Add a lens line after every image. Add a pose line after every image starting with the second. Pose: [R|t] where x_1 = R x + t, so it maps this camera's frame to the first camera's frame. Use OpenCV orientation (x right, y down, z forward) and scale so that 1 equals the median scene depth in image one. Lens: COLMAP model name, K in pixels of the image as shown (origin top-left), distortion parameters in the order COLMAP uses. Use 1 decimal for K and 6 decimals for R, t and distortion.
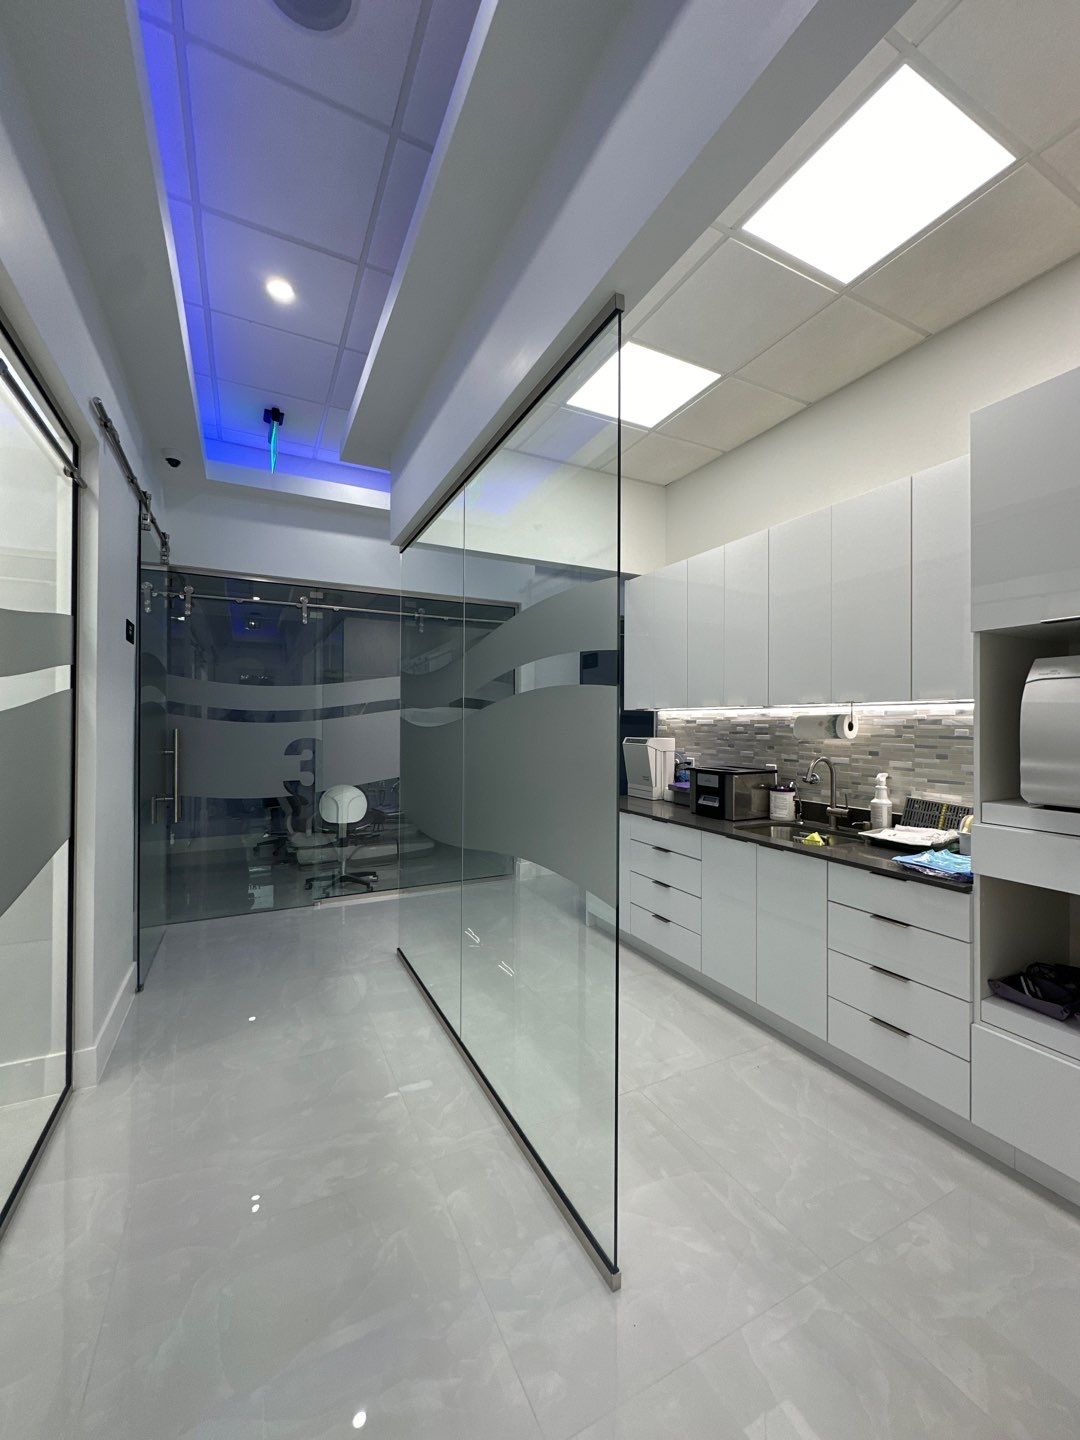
lens RADIAL K [[570.8, 0, 538.3], [0, 570.8, 715.3], [0, 0, 1]] dist [-0.015168, -0.000347]
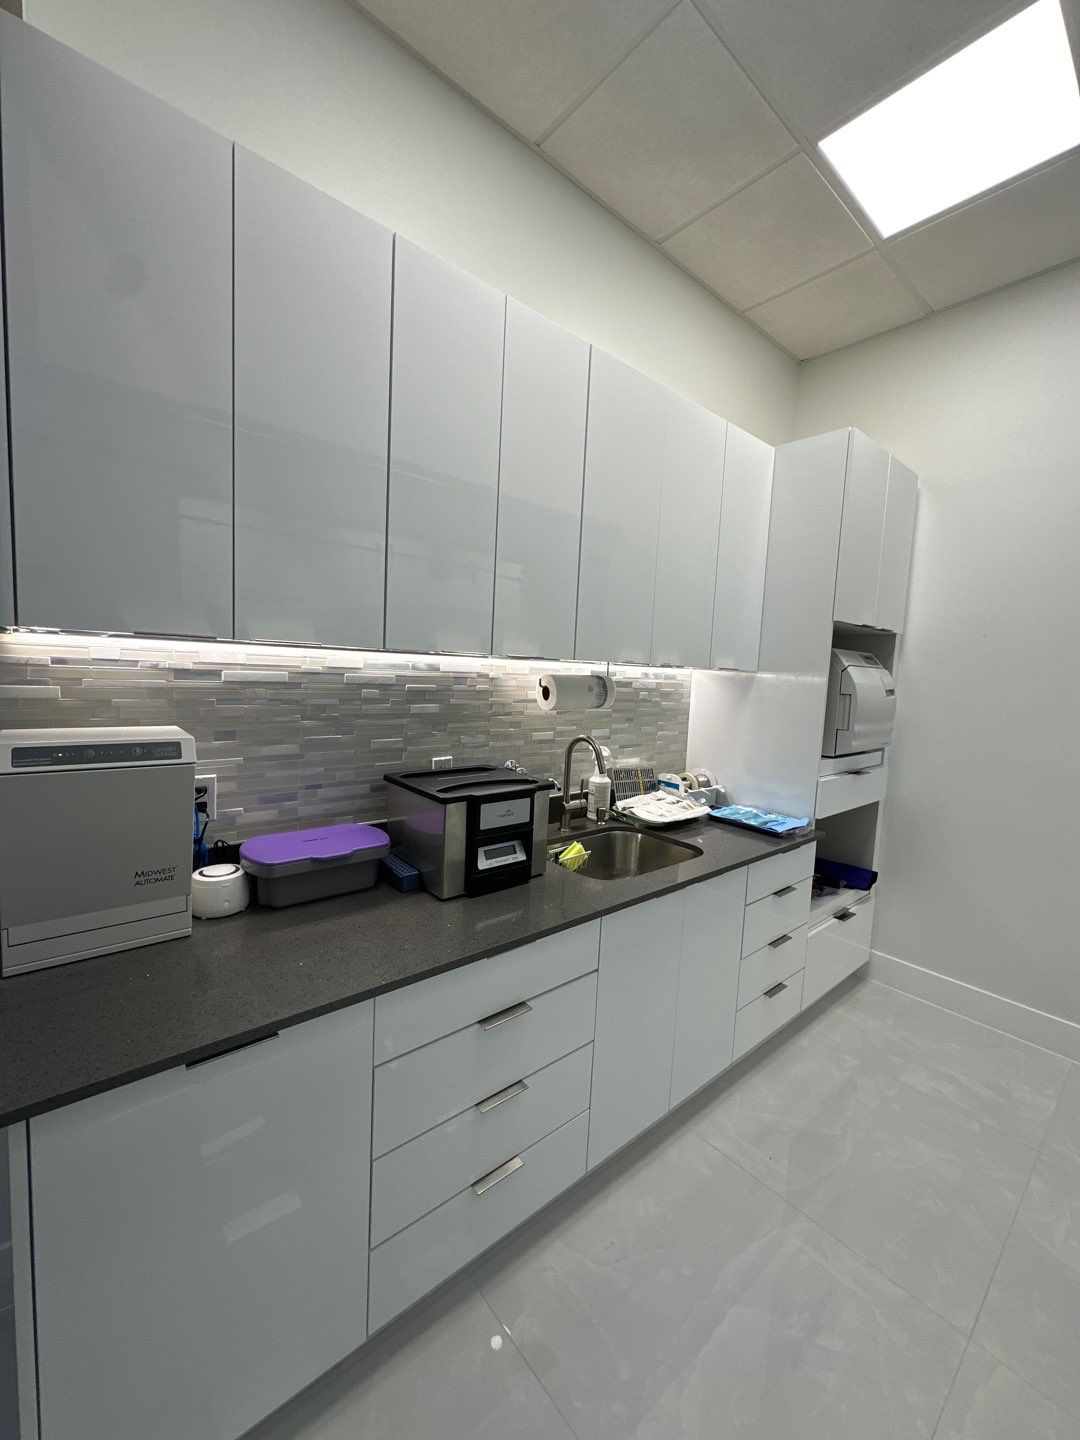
lens RADIAL K [[570.8, 0, 538.3], [0, 570.8, 715.3], [0, 0, 1]] dist [-0.015168, -0.000347]
pose [[-0.230279, -0.091595, 0.968805, -0.144104], [-0.056654, 0.995134, 0.080618, -0.004041], [-0.971474, -0.036323, -0.234347, 1.020090]]
